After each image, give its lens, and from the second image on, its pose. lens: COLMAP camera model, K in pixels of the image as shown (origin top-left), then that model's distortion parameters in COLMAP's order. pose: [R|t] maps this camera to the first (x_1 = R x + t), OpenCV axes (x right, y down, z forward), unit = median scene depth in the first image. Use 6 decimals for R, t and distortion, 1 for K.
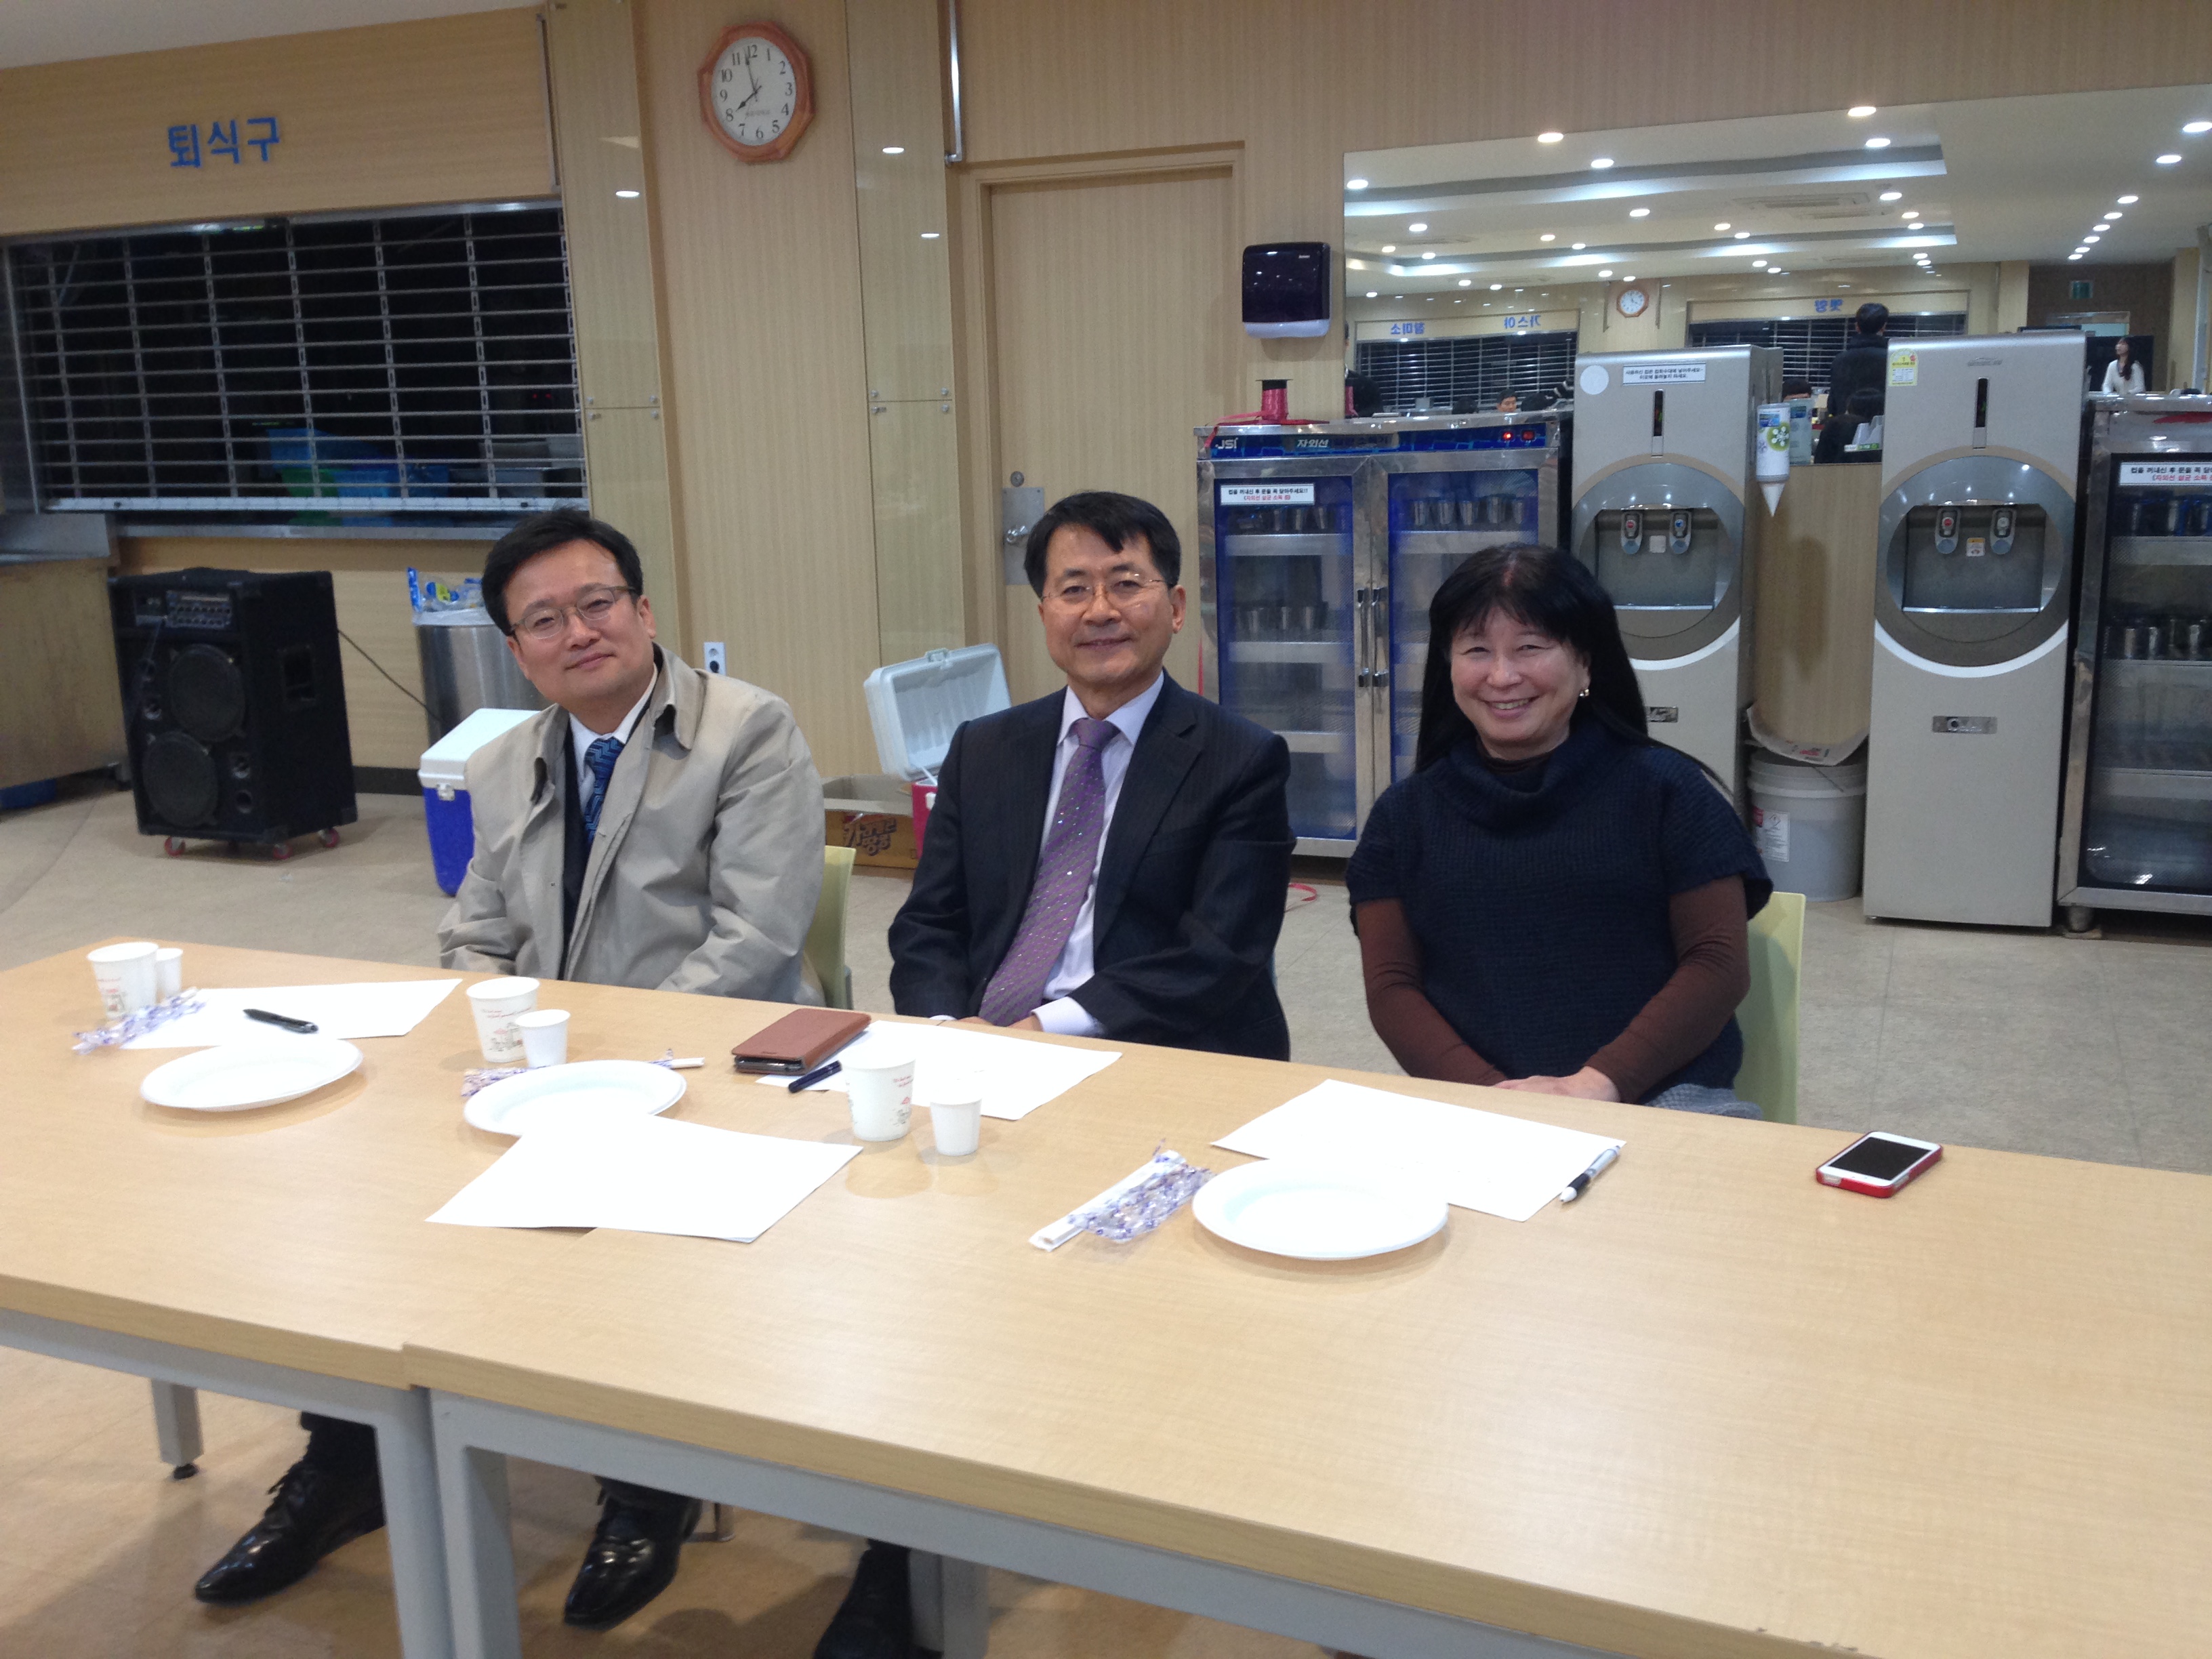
lens RADIAL K [[2037.3, 0, 1113.0], [0, 2037.3, 809.8], [0, 0, 1]] dist [0.047778, 0.000000]
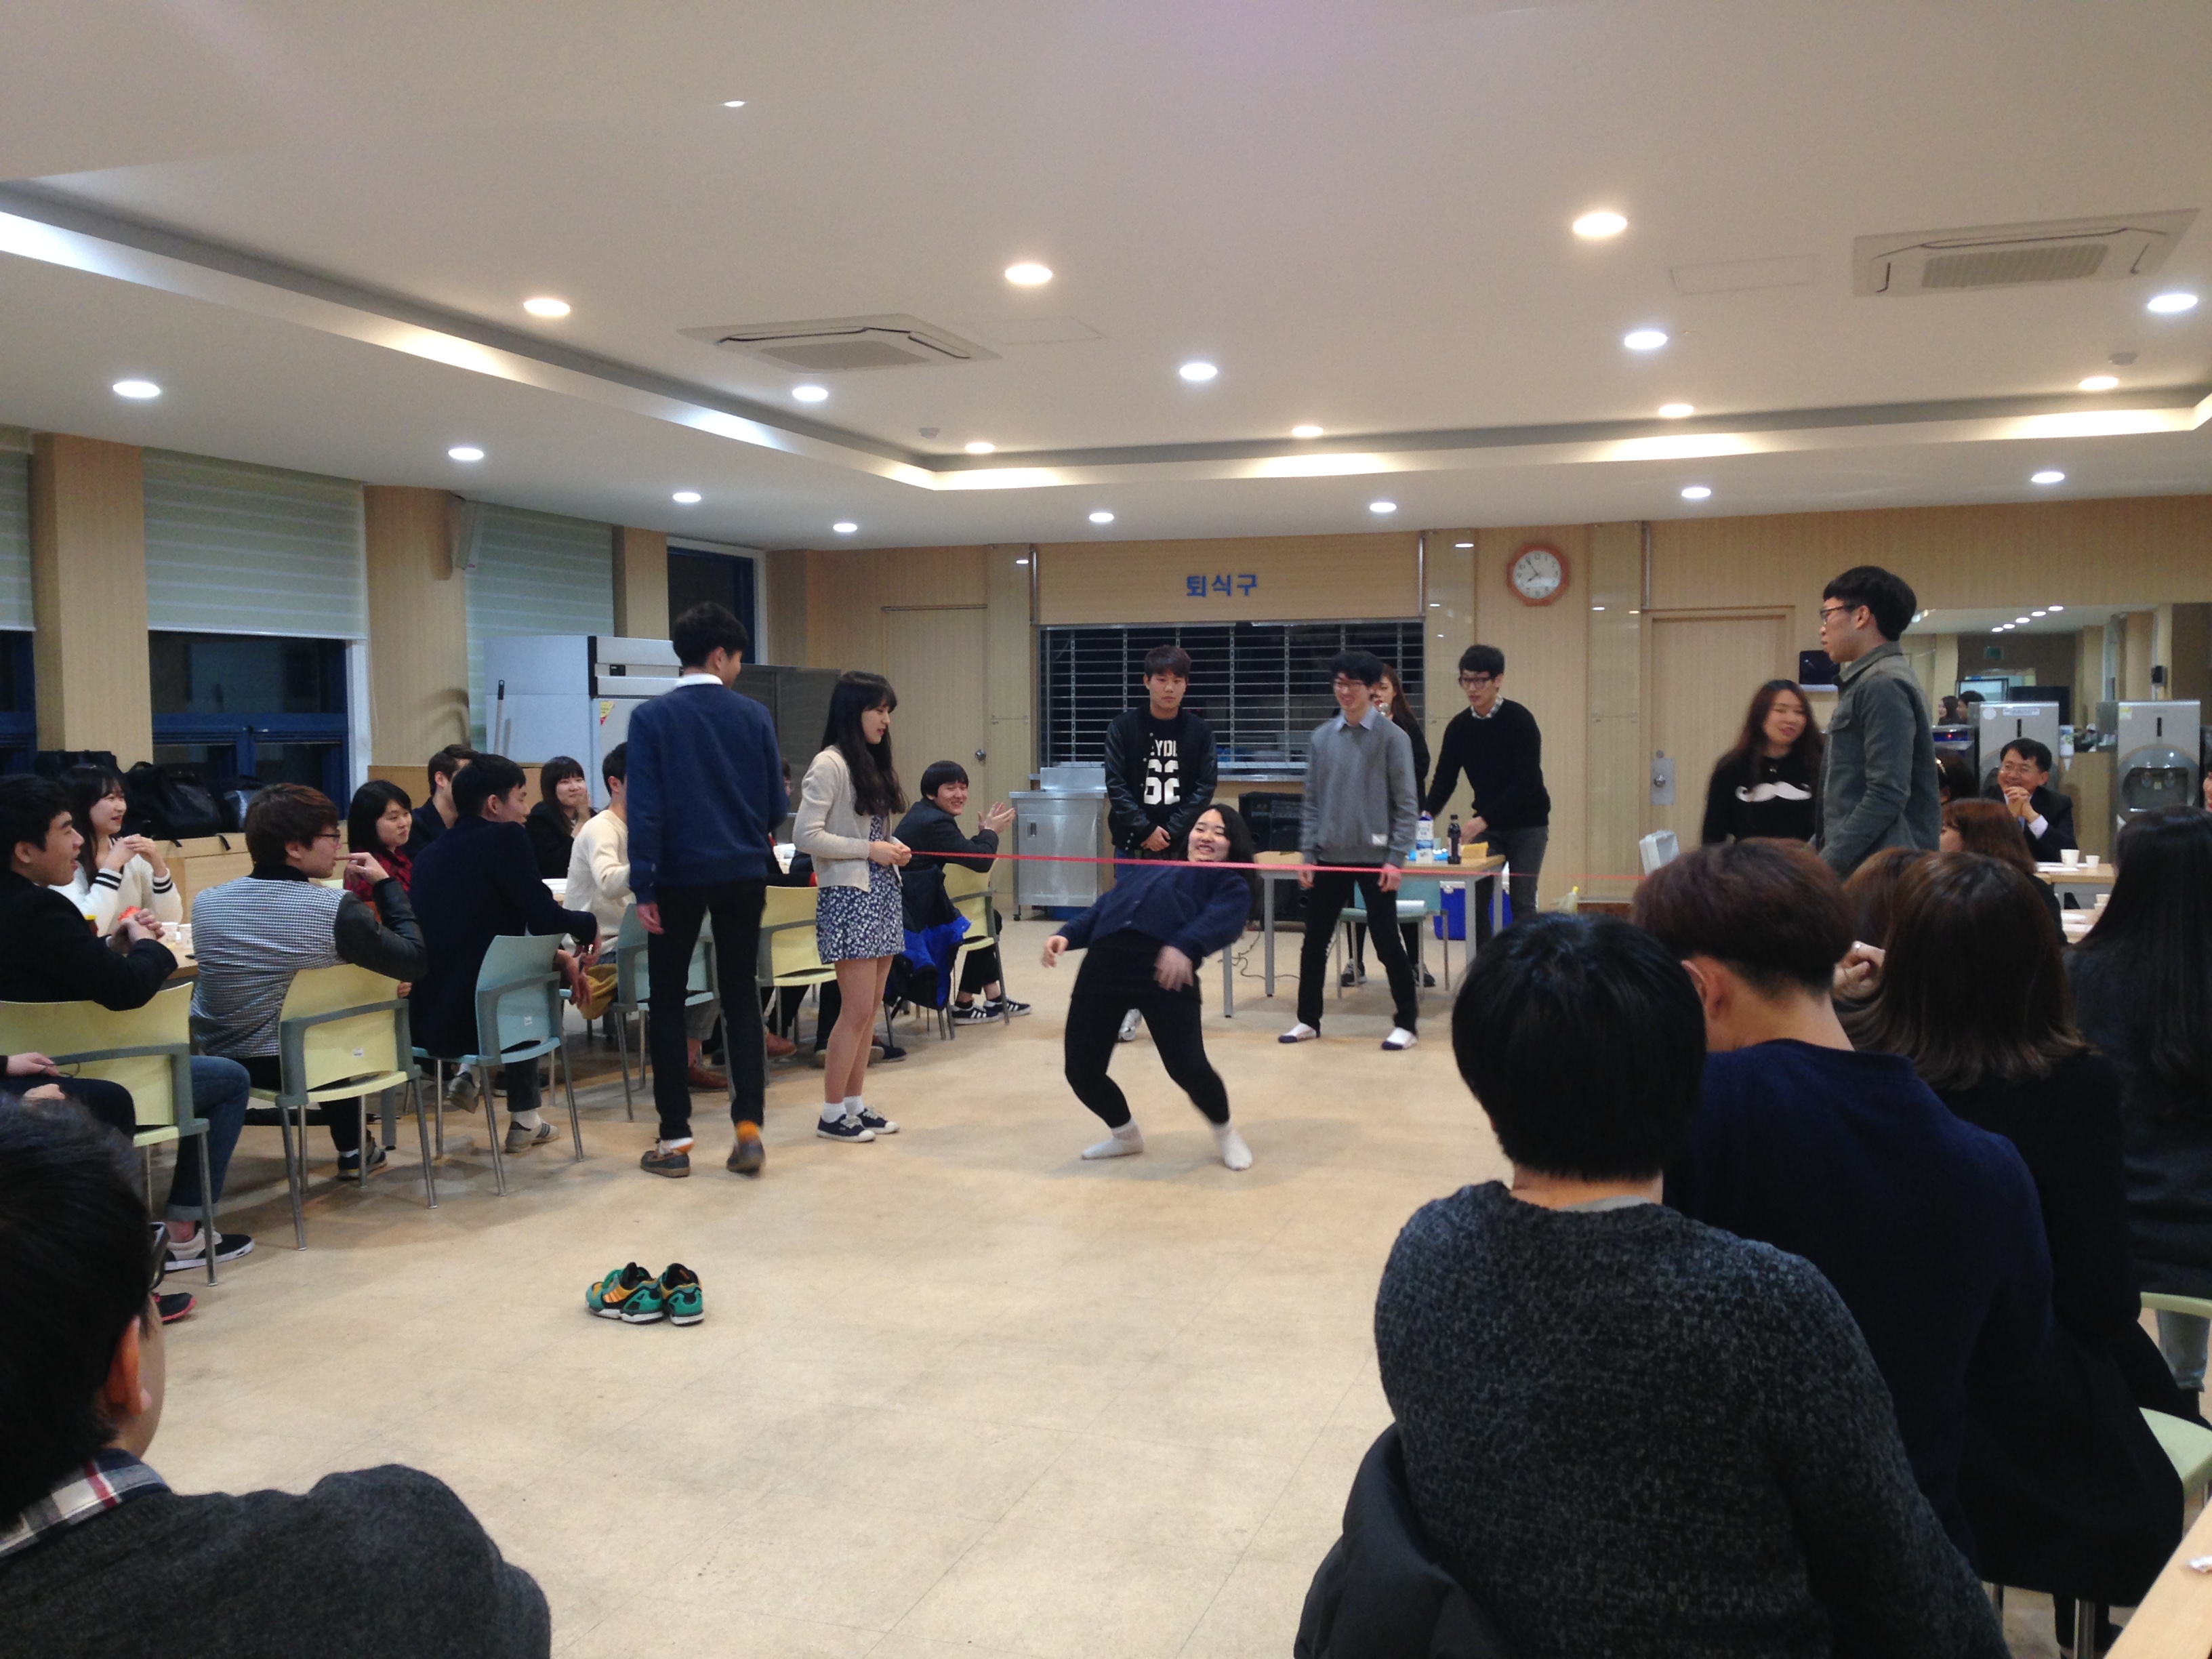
lens RADIAL K [[2037.3, 0, 1093.1], [0, 2037.3, 819.1], [0, 0, 1]] dist [0.047778, 0.000000]
pose [[0.998185, 0.018313, 0.057374, -0.711724], [-0.009509, 0.988621, -0.150127, 0.211973], [-0.059471, 0.149309, 0.987001, -0.971287]]
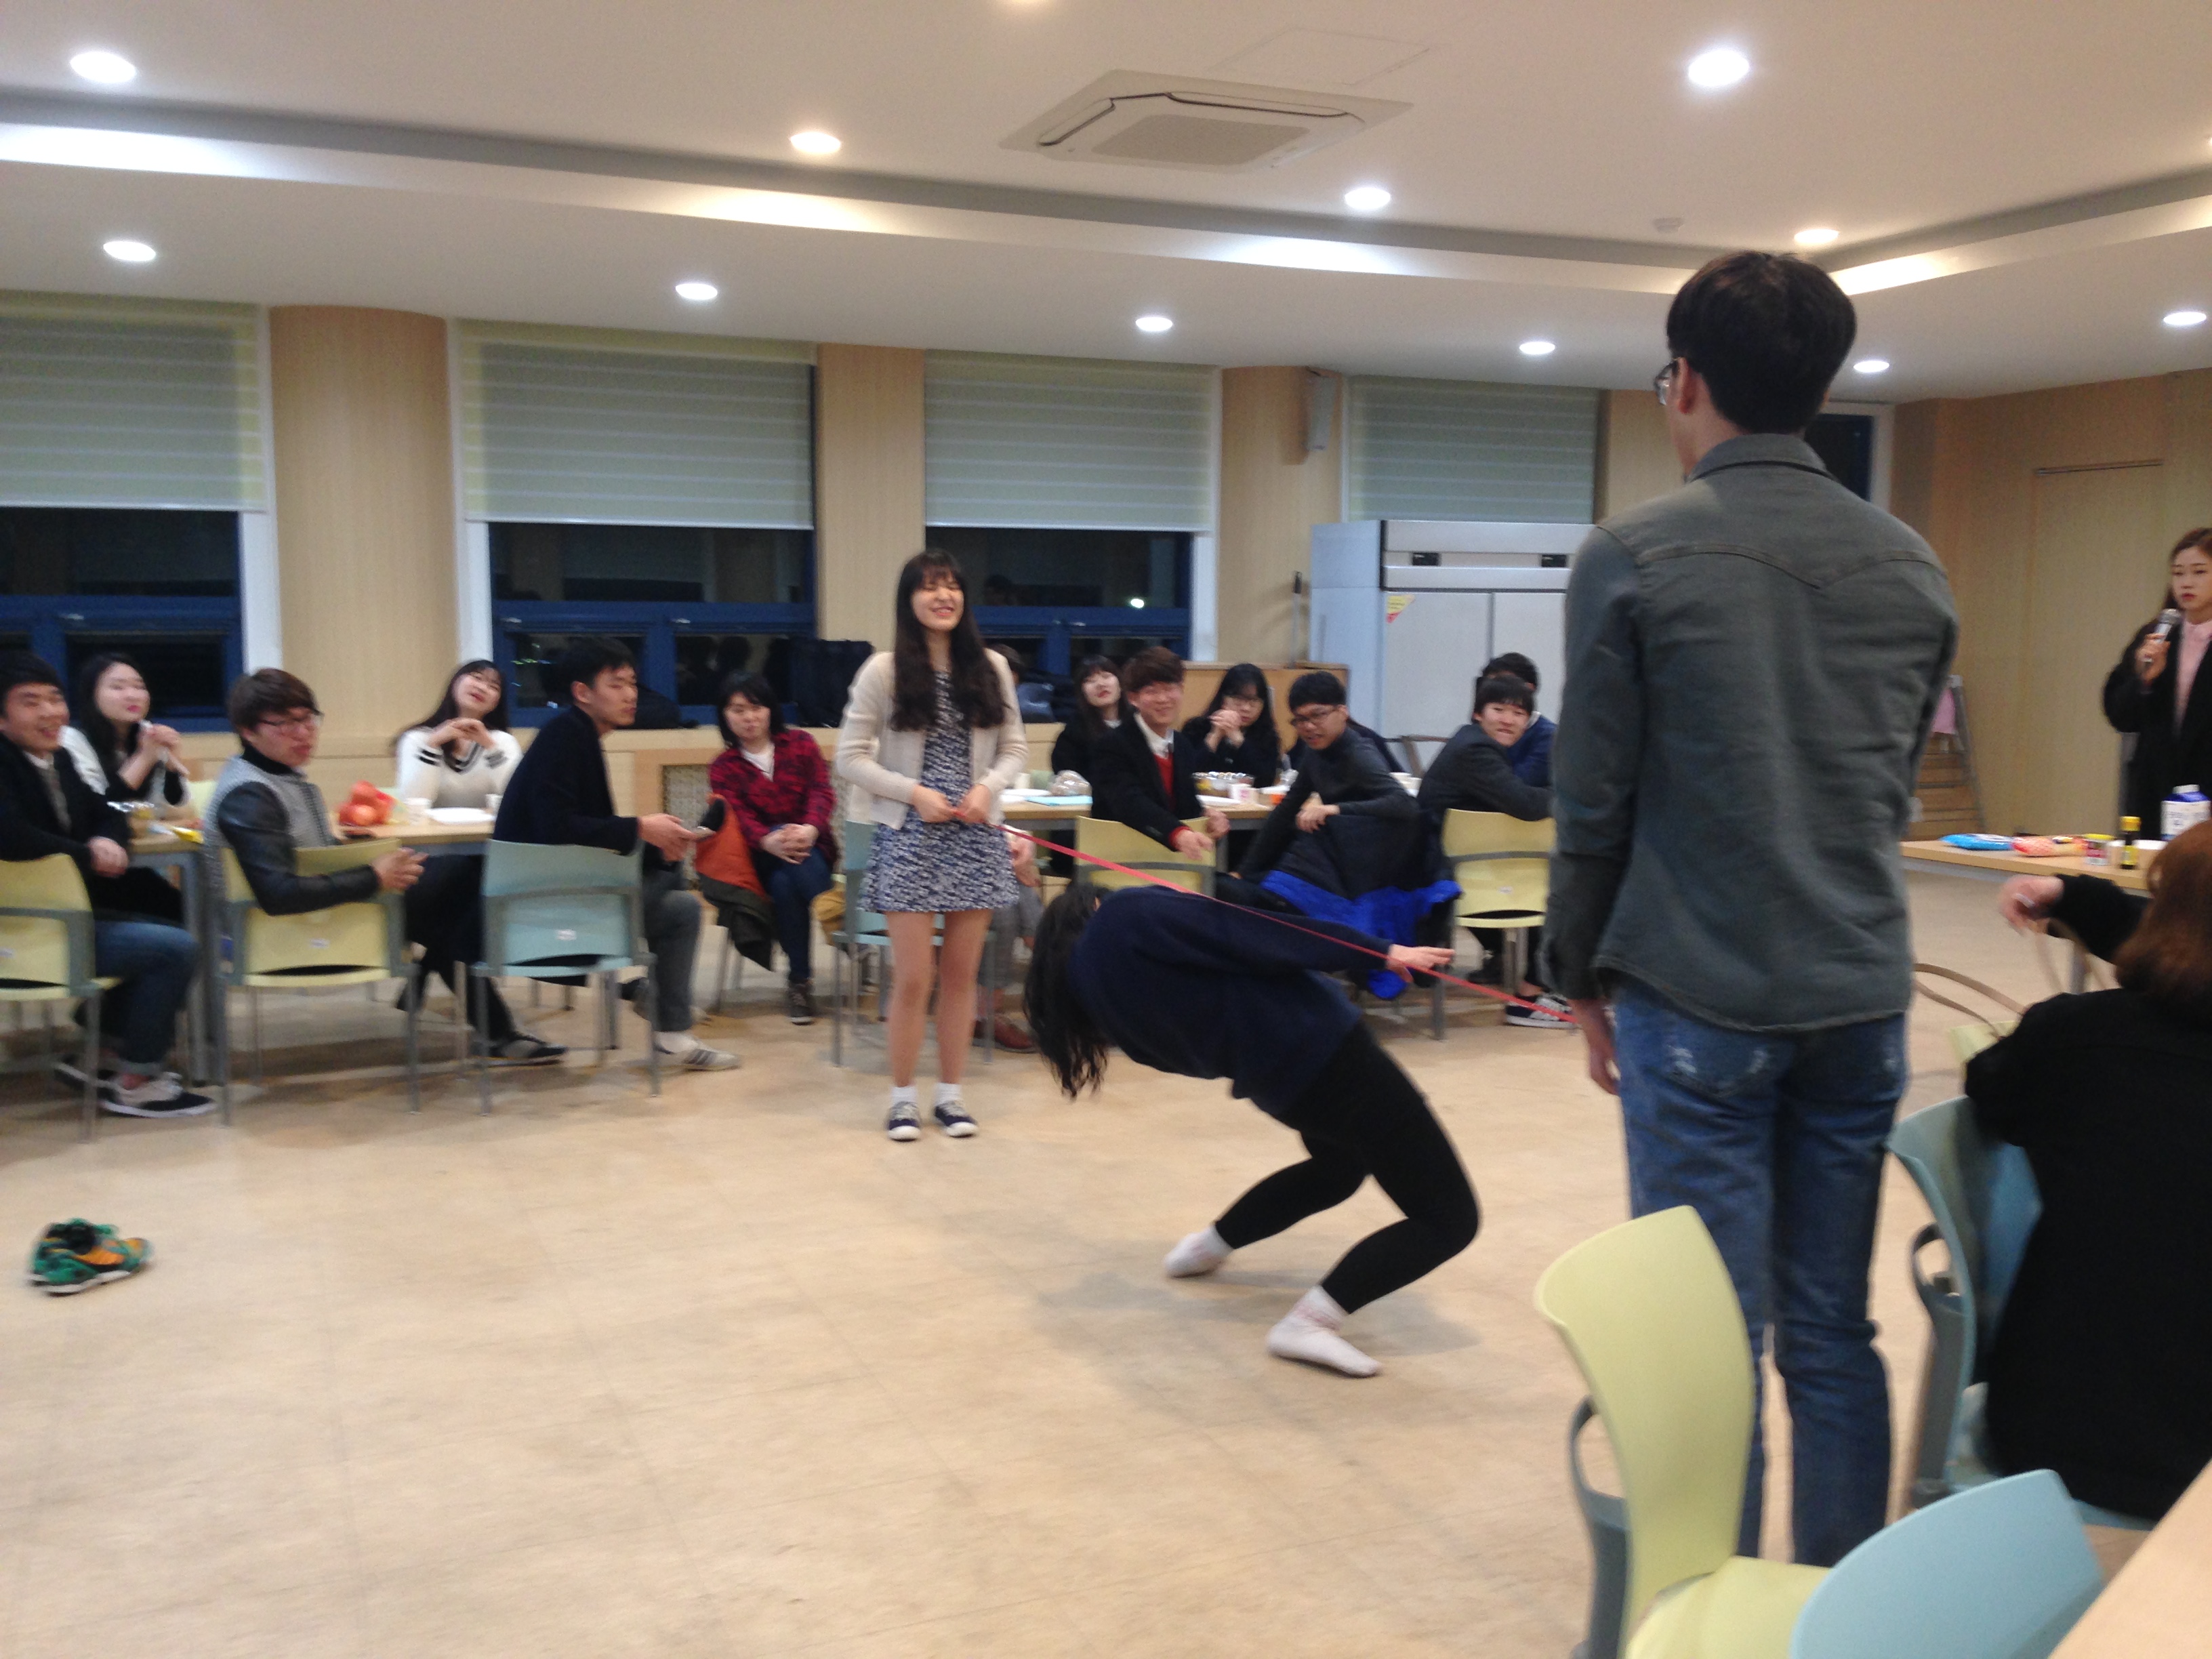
lens RADIAL K [[2037.3, 0, 1123.7], [0, 2037.3, 791.8], [0, 0, 1]] dist [0.047778, 0.000000]
pose [[0.704686, 0.090025, -0.703785, -0.135470], [-0.164725, 0.985573, -0.038866, 0.097608], [0.690133, 0.143320, 0.709349, -0.463010]]
